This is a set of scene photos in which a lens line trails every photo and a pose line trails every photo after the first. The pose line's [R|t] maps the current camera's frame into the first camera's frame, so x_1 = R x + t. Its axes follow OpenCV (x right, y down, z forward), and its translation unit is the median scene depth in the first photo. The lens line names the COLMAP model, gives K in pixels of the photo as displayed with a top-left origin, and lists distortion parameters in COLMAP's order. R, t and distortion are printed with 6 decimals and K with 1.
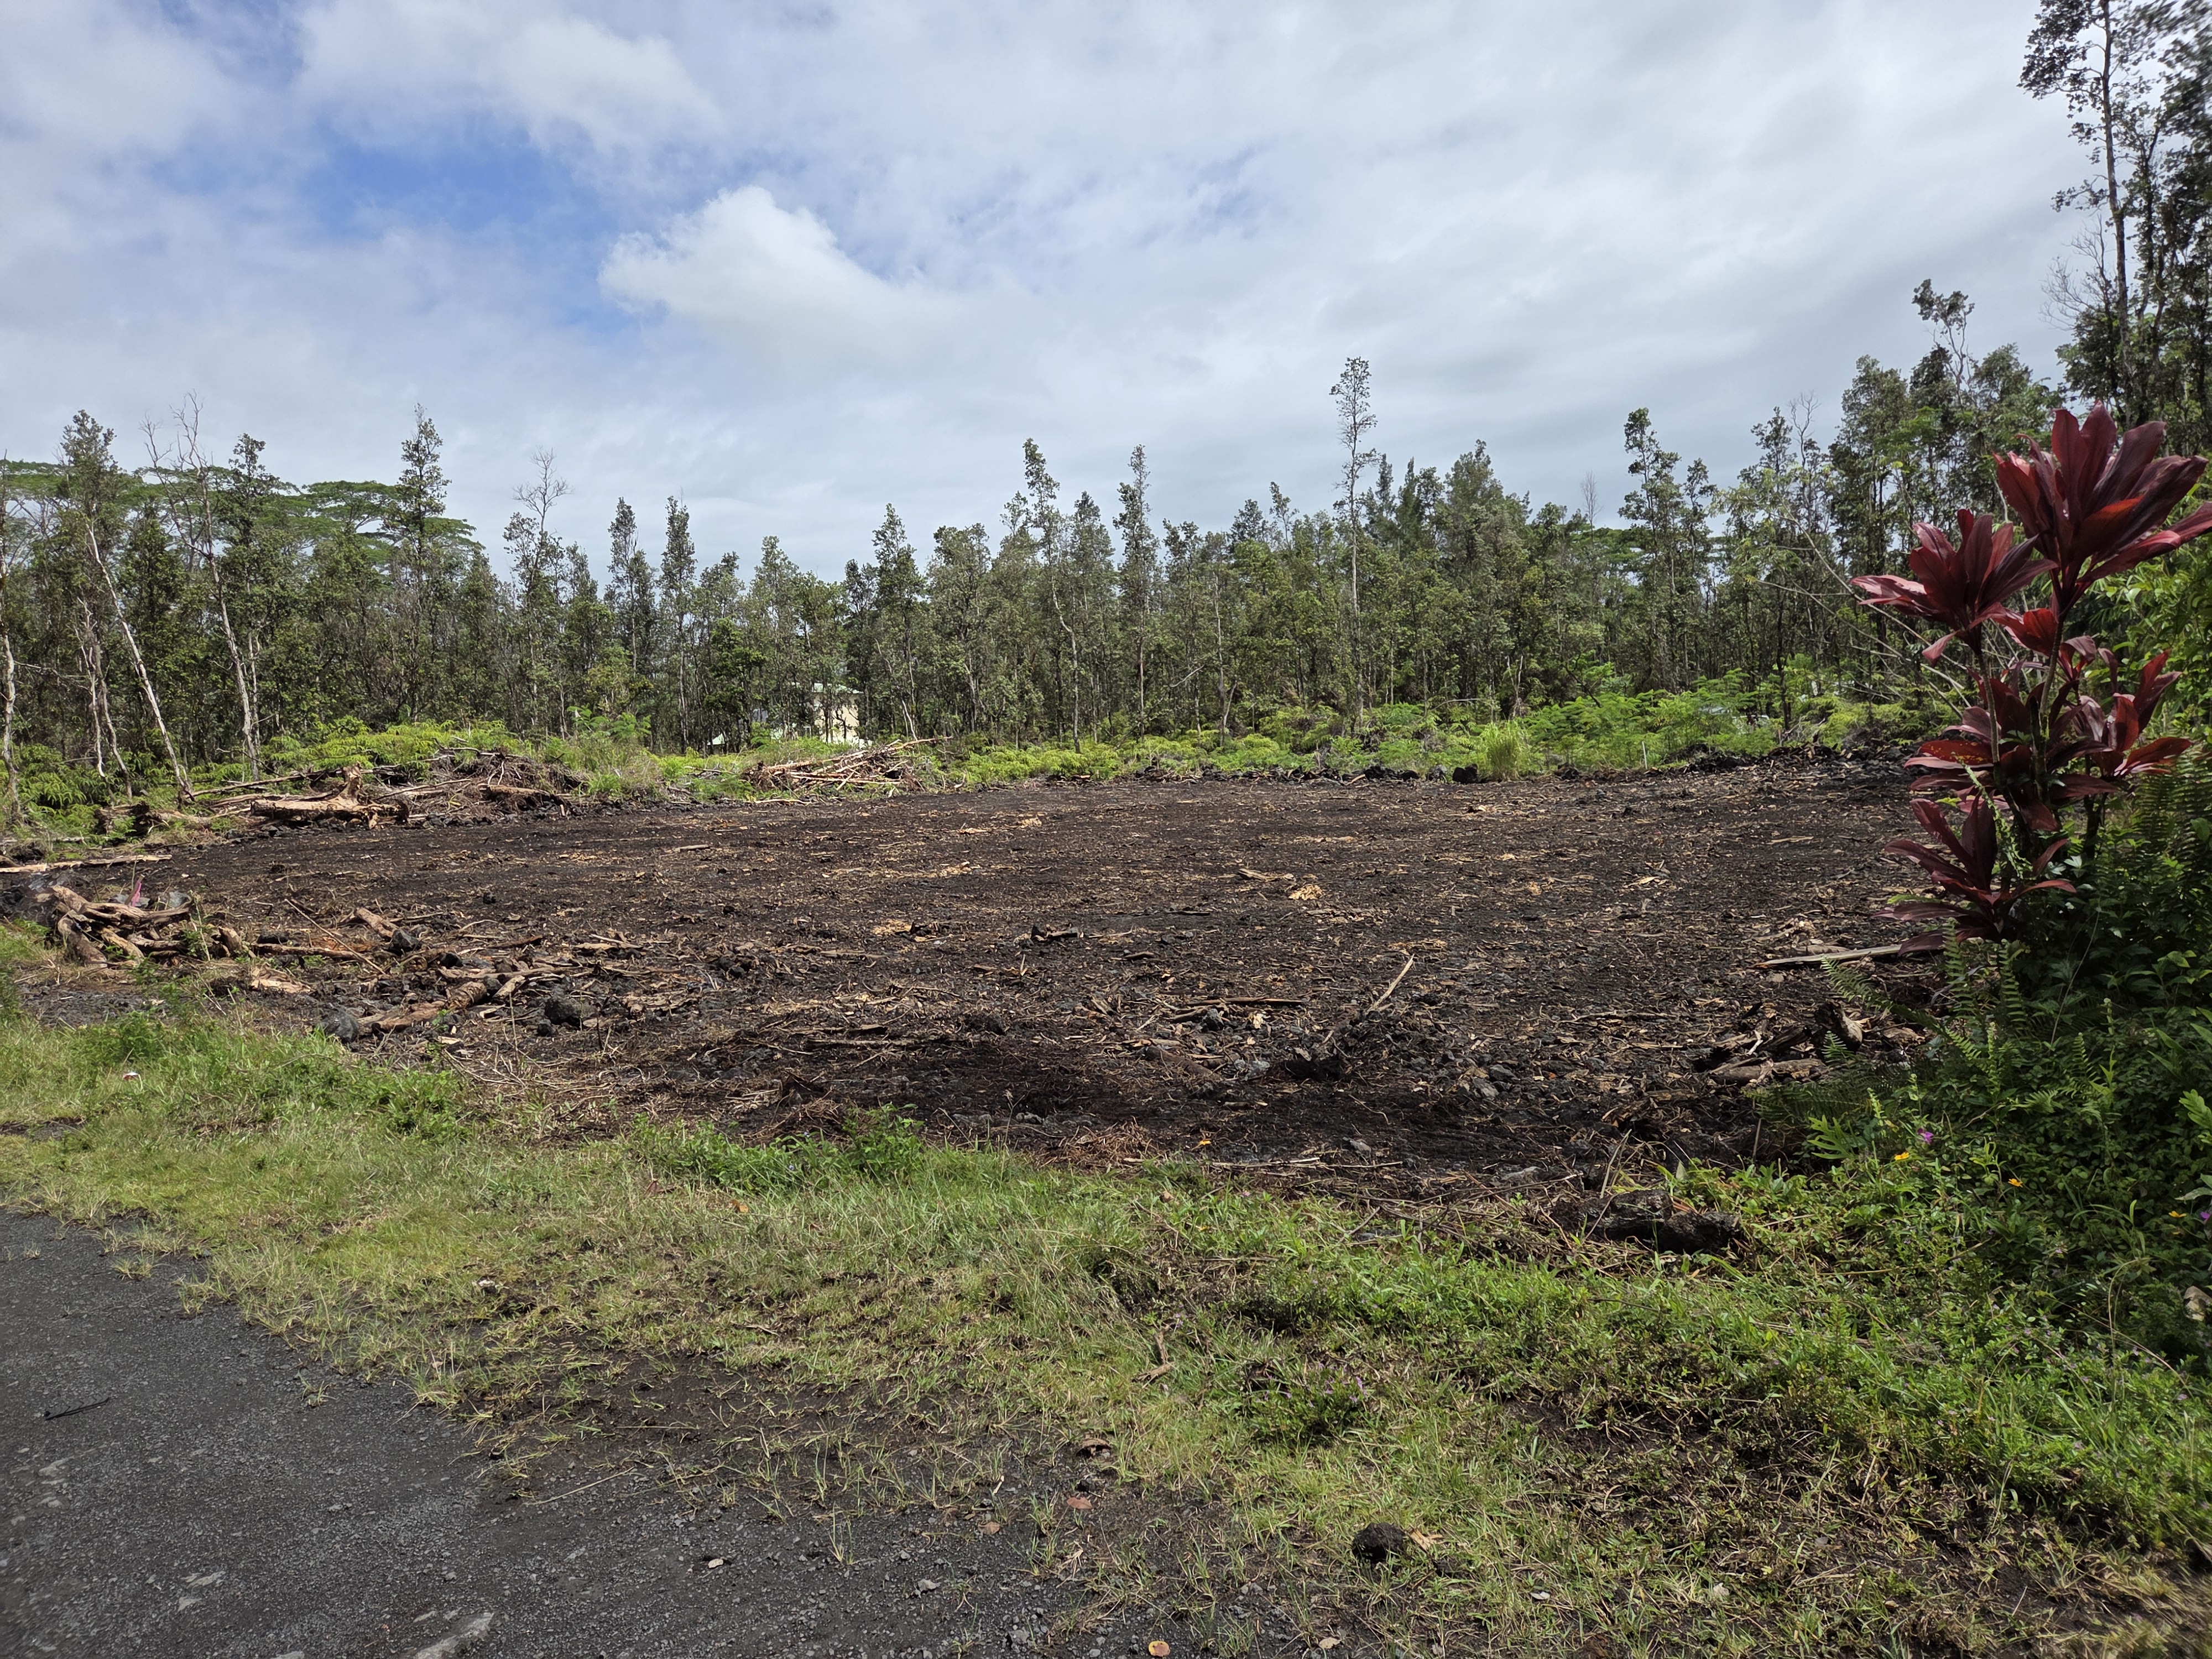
lens RADIAL K [[1476.3, 0, 1090.6], [0, 1476.3, 817.1], [0, 0, 1]] dist [0.059419, -0.051560]
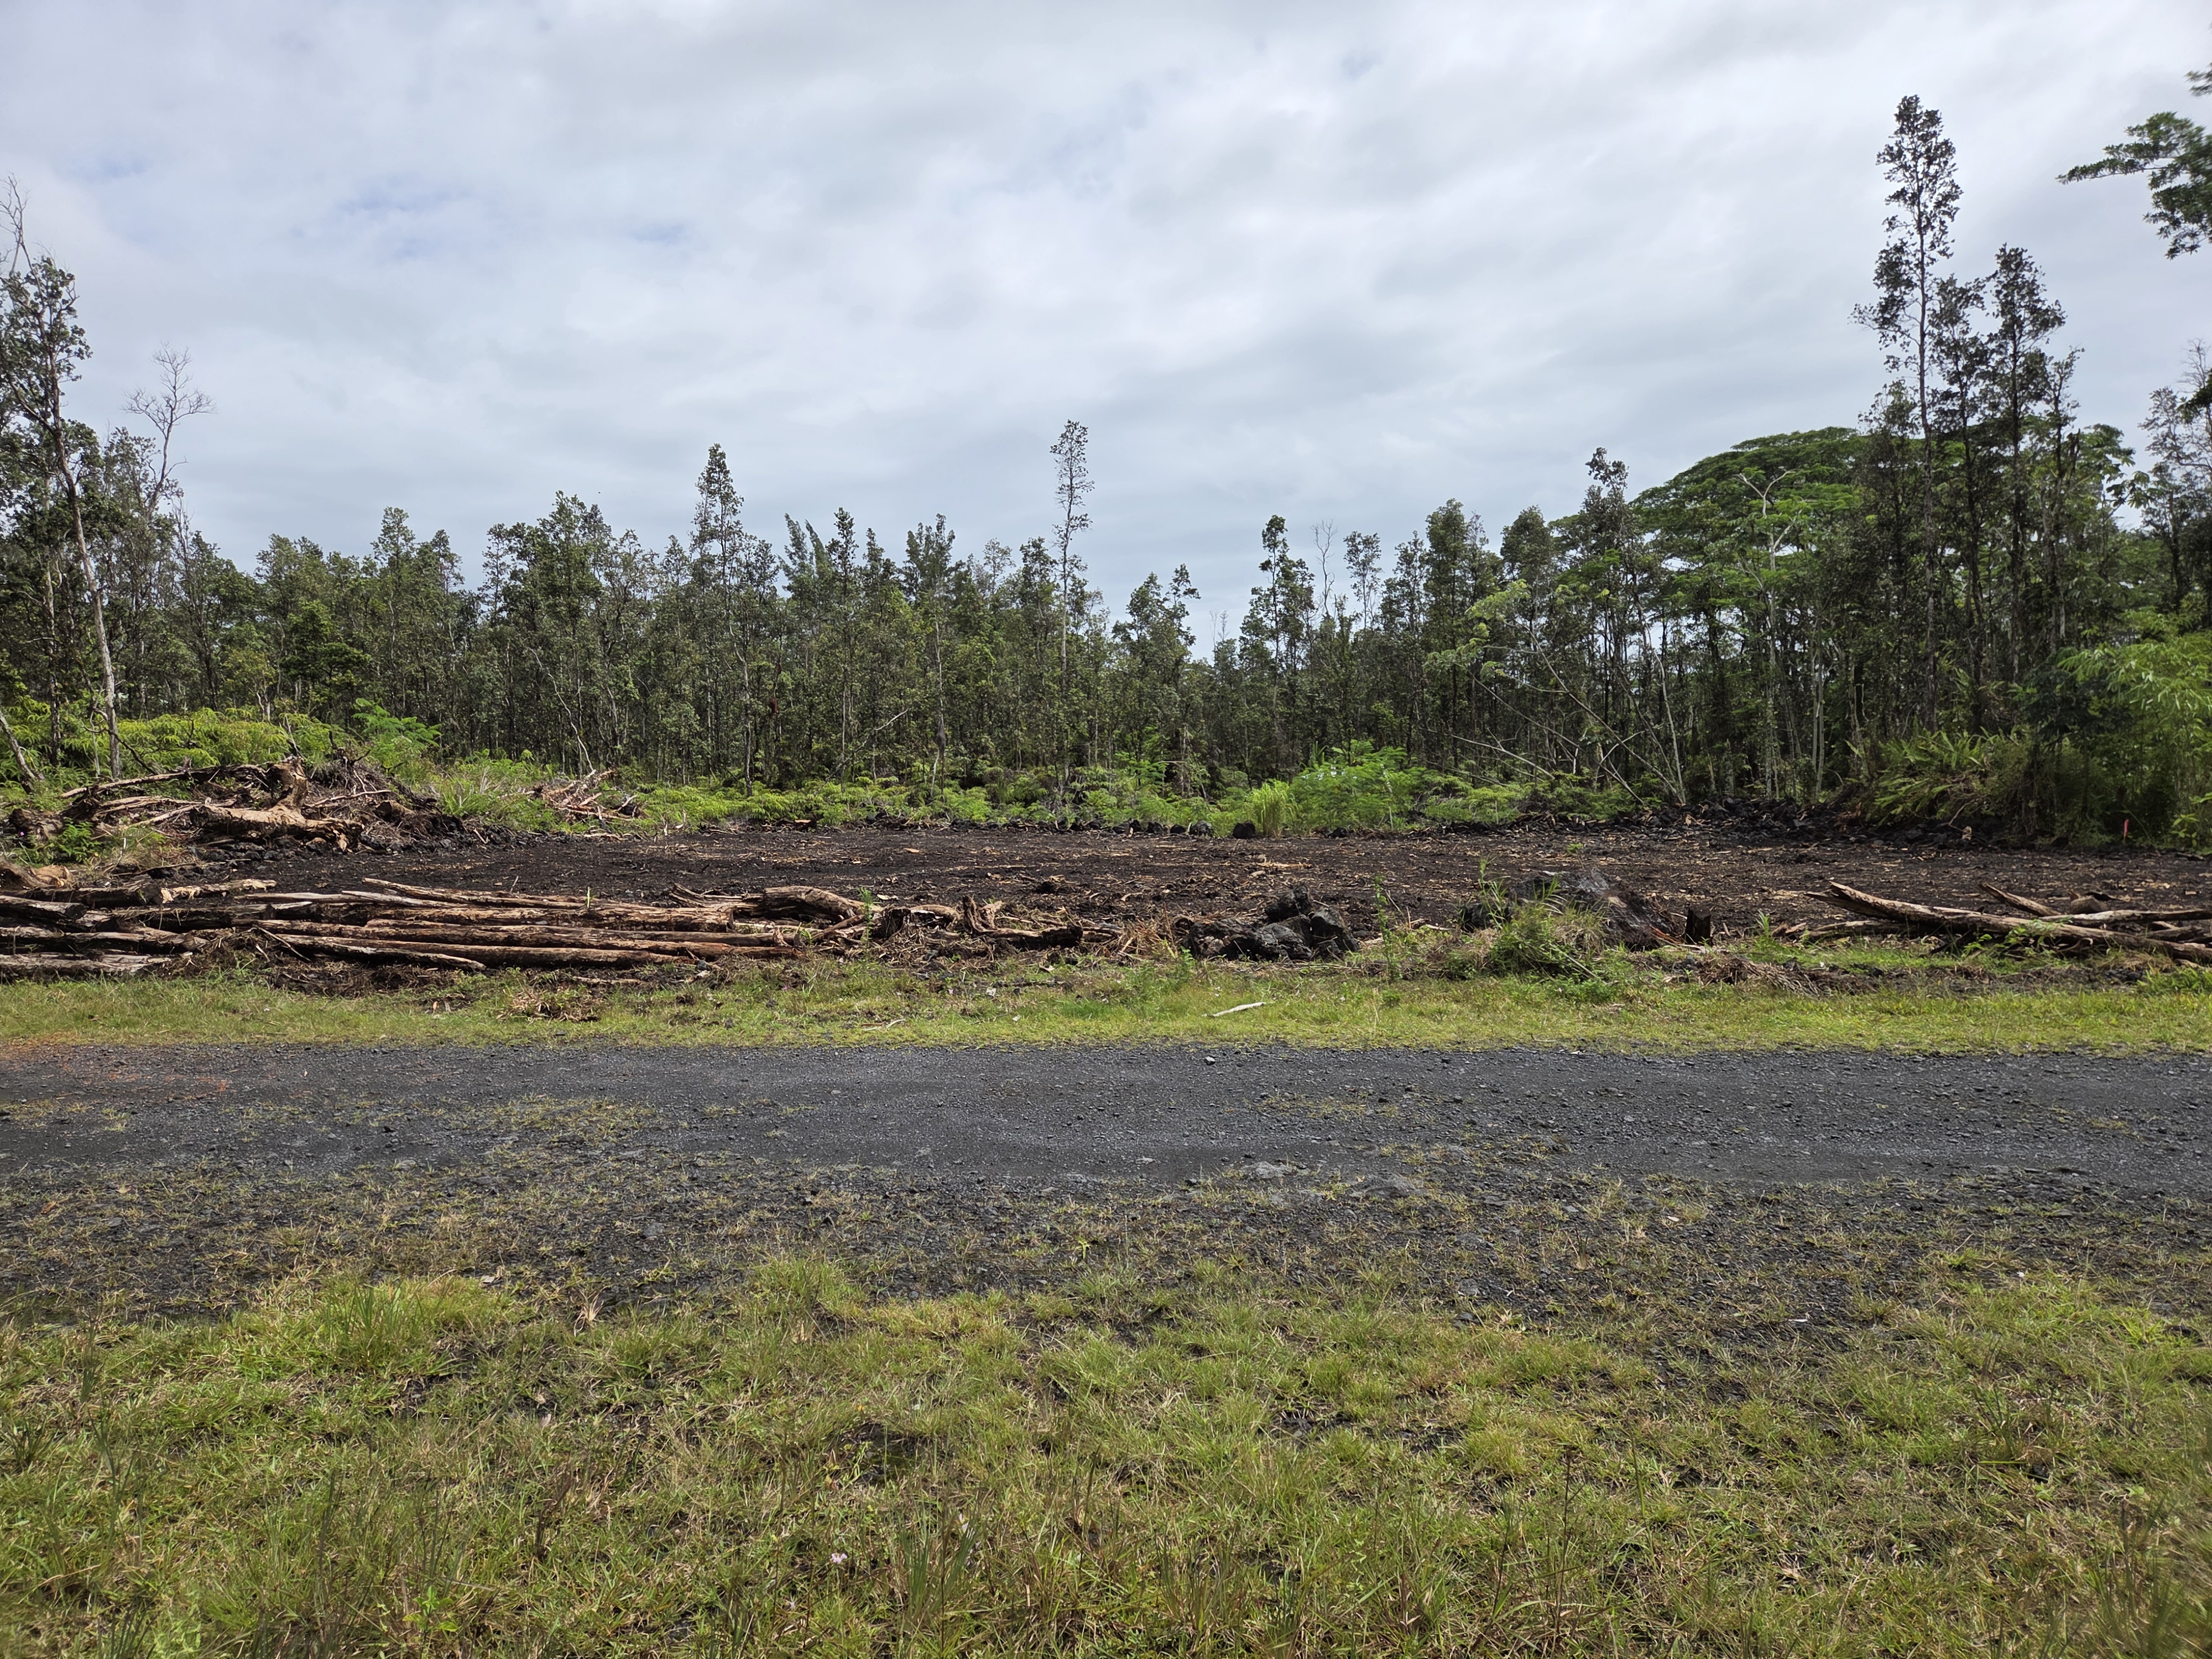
lens RADIAL K [[1476.3, 0, 1101.1], [0, 1476.3, 831.3], [0, 0, 1]] dist [0.059419, -0.051560]
pose [[0.845055, 0.031267, 0.533764, -0.381333], [-0.011755, 0.999134, -0.039916, 0.014916], [-0.534550, 0.027457, 0.844691, 0.145615]]
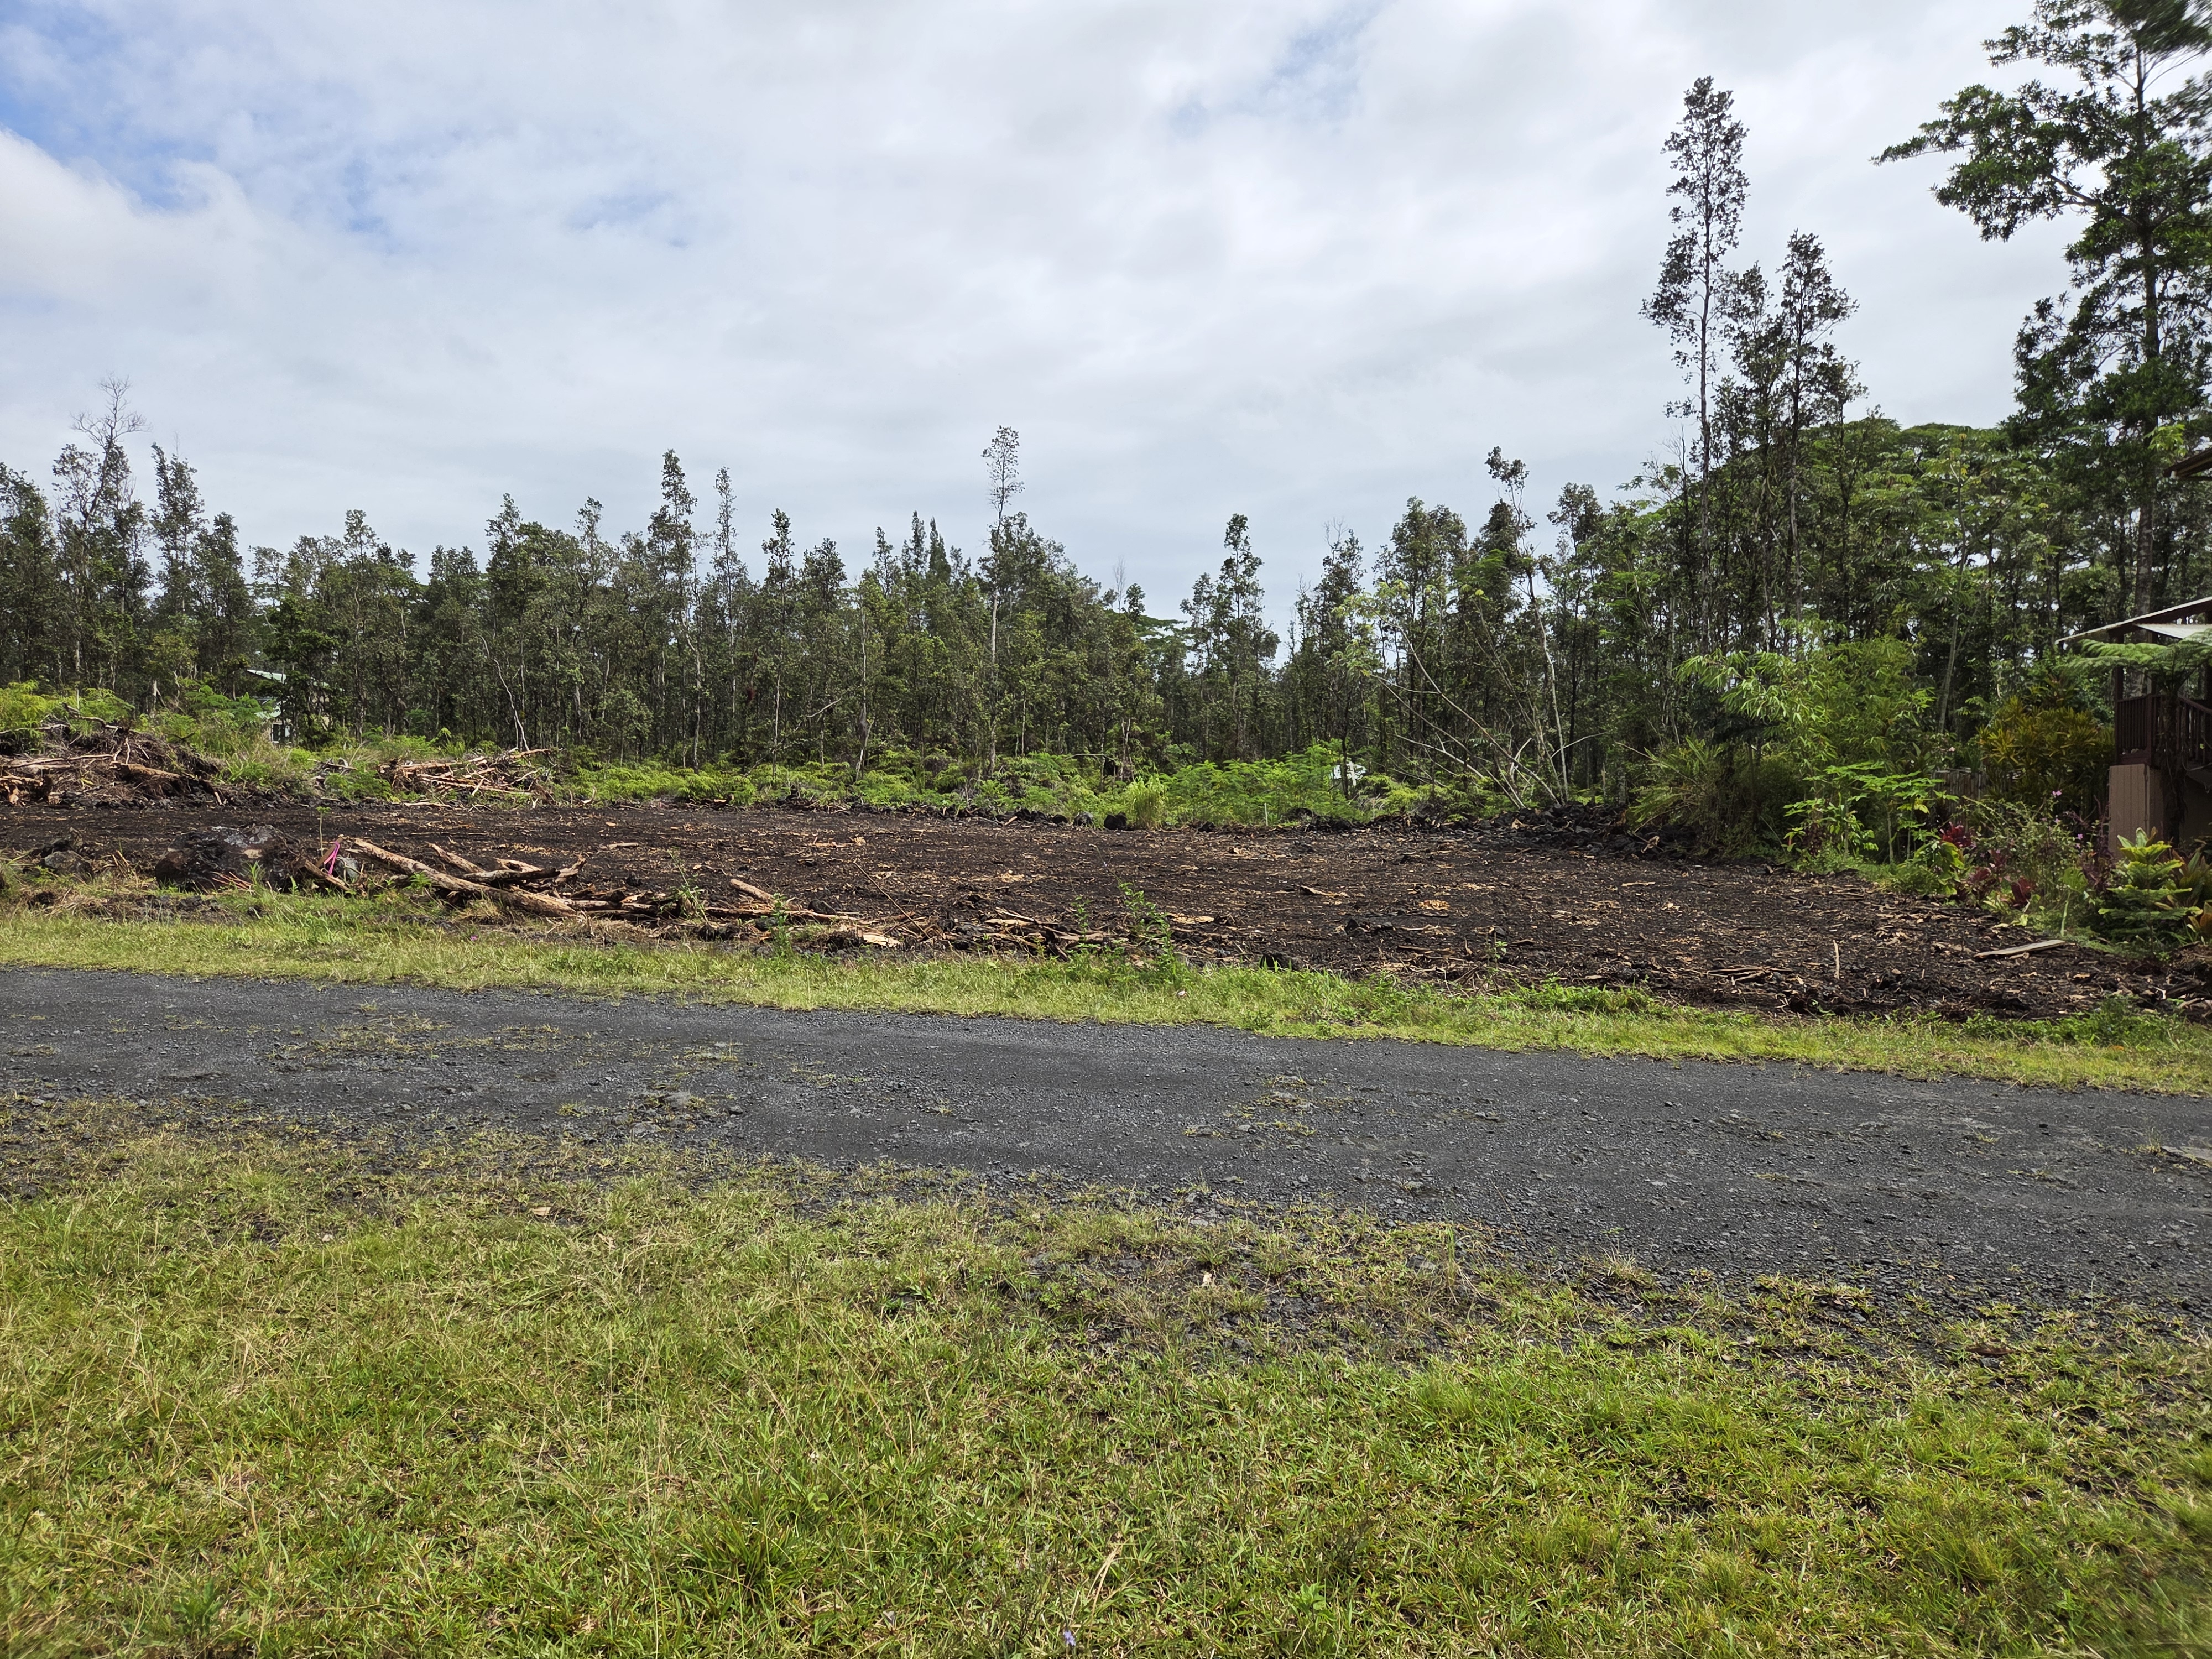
lens RADIAL K [[1476.3, 0, 1105.9], [0, 1476.3, 832.2], [0, 0, 1]] dist [0.059419, -0.051560]
pose [[0.920050, 0.058324, 0.387435, -0.167693], [-0.050289, 0.998258, -0.030852, 0.012264], [-0.388559, 0.008902, 0.921381, -0.005222]]
